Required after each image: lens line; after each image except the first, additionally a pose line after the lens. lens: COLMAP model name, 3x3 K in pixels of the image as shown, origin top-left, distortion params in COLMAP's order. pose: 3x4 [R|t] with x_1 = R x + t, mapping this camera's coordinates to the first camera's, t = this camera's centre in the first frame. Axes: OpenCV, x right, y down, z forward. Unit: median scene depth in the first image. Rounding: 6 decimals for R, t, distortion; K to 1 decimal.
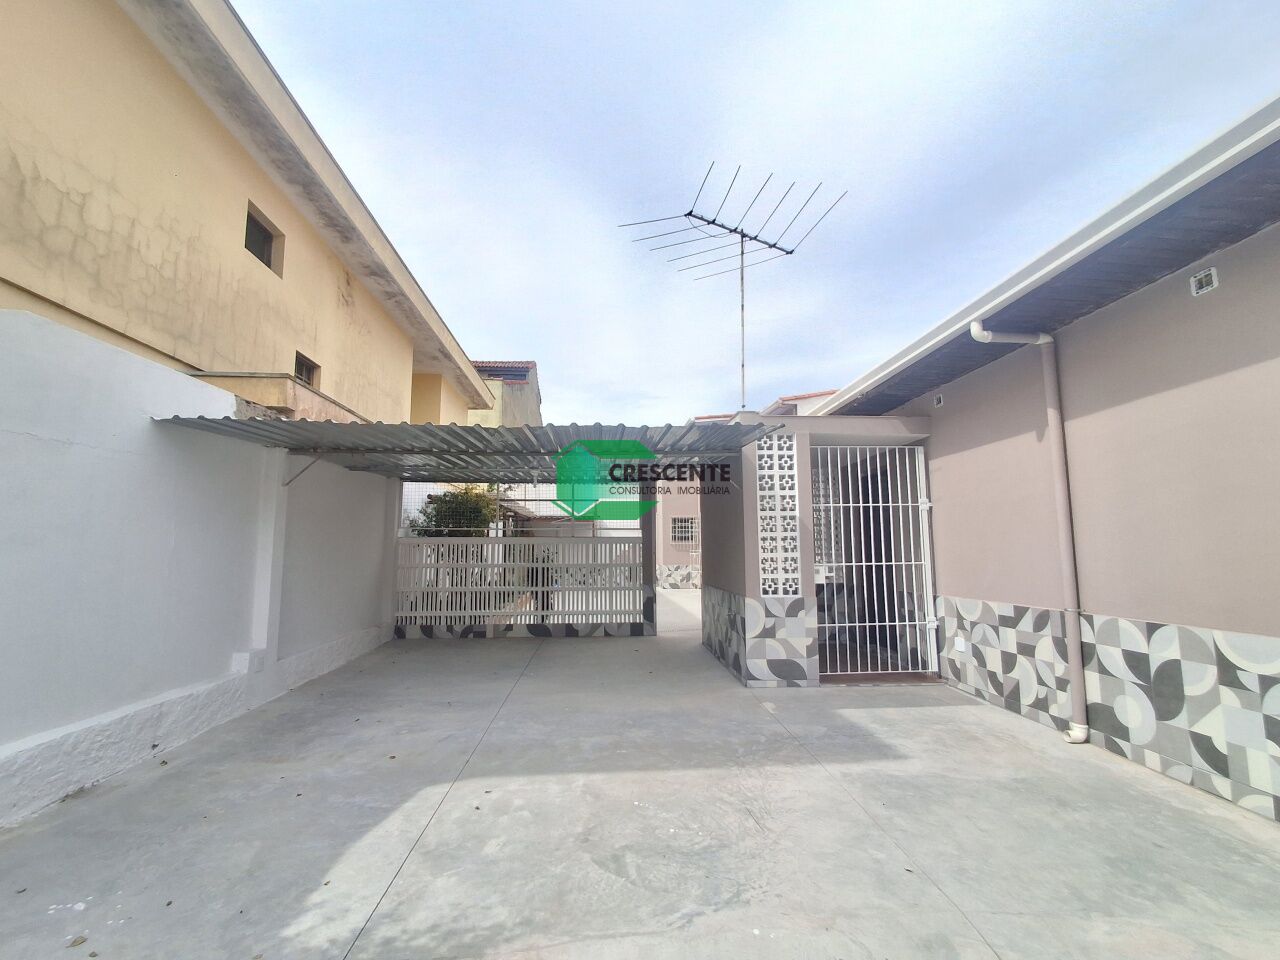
lens RADIAL K [[584.8, 0, 635.2], [0, 584.8, 485.4], [0, 0, 1]] dist [0.001470, 0.005205]
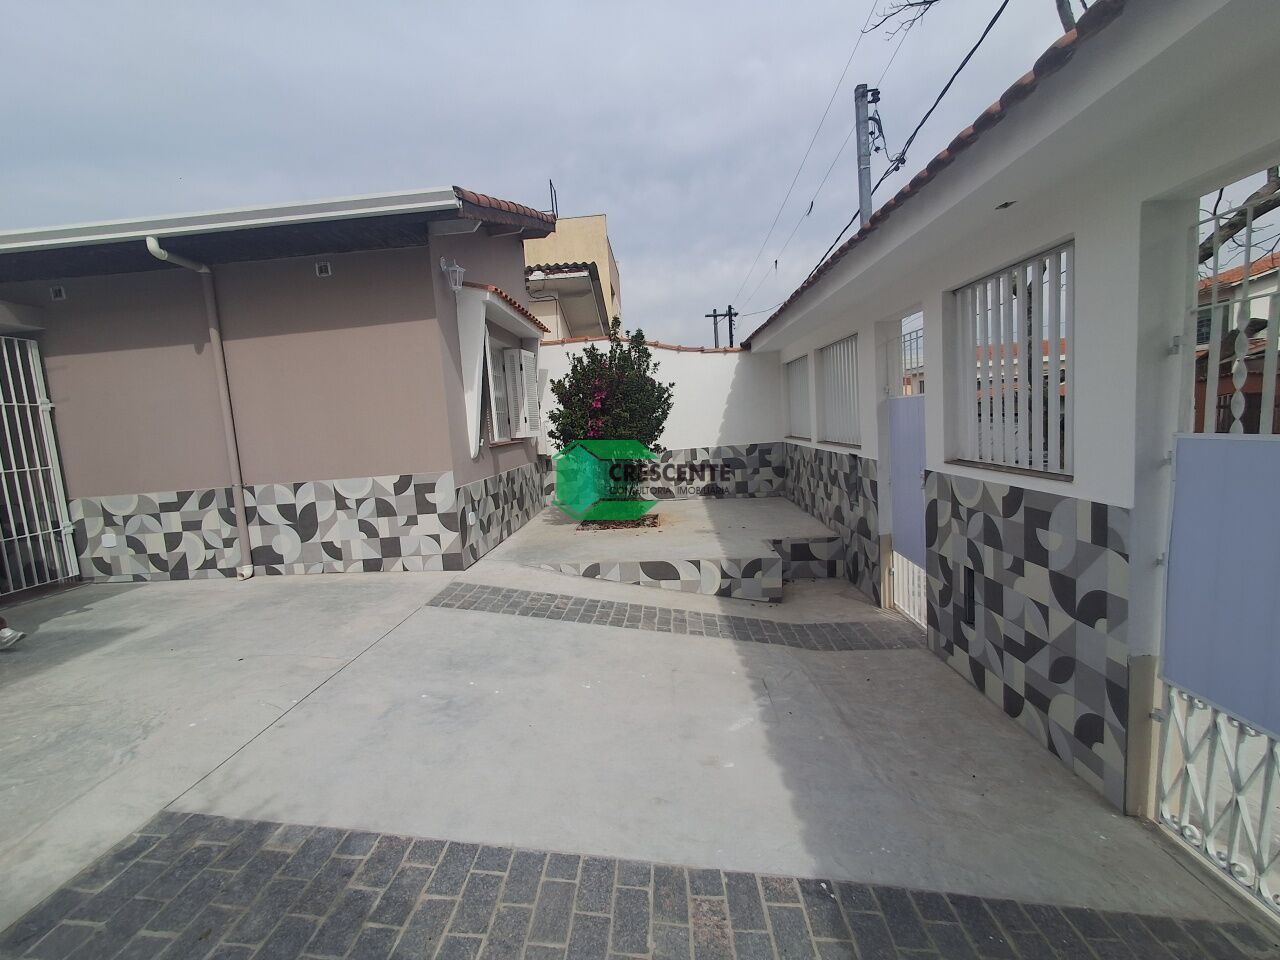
lens RADIAL K [[584.8, 0, 635.2], [0, 584.8, 485.4], [0, 0, 1]] dist [0.001470, 0.005205]
pose [[0.110977, -0.112455, 0.987440, -0.504822], [-0.038312, 0.992355, 0.117320, 0.021699], [-0.993084, -0.050851, 0.105820, -0.050680]]
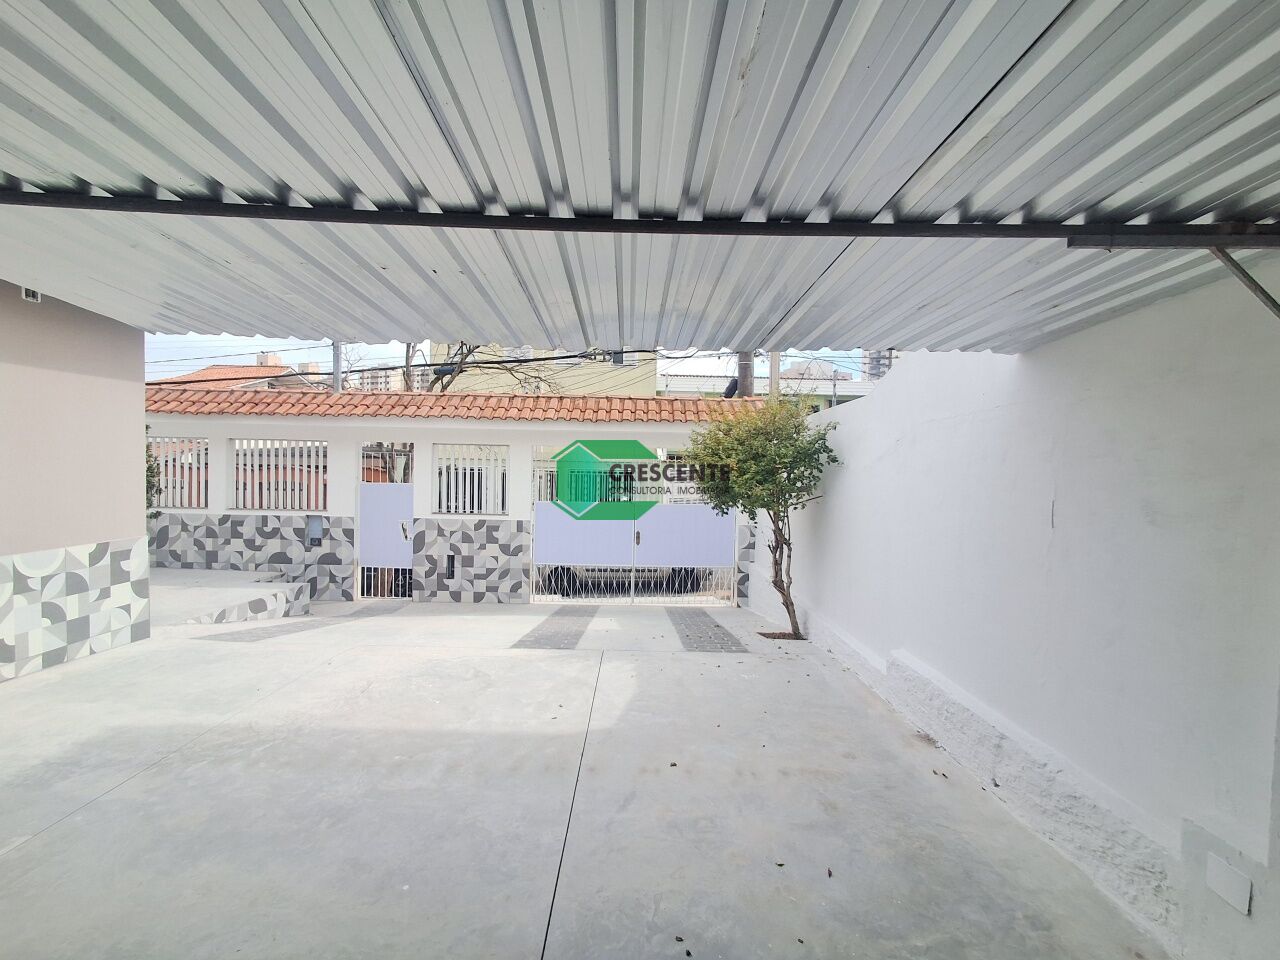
lens RADIAL K [[584.8, 0, 635.2], [0, 584.8, 485.4], [0, 0, 1]] dist [0.001470, 0.005205]
pose [[-0.998438, -0.017798, 0.052952, -0.395072], [-0.021930, 0.996672, -0.078508, 0.132924], [-0.051378, -0.079547, -0.995506, 1.856351]]
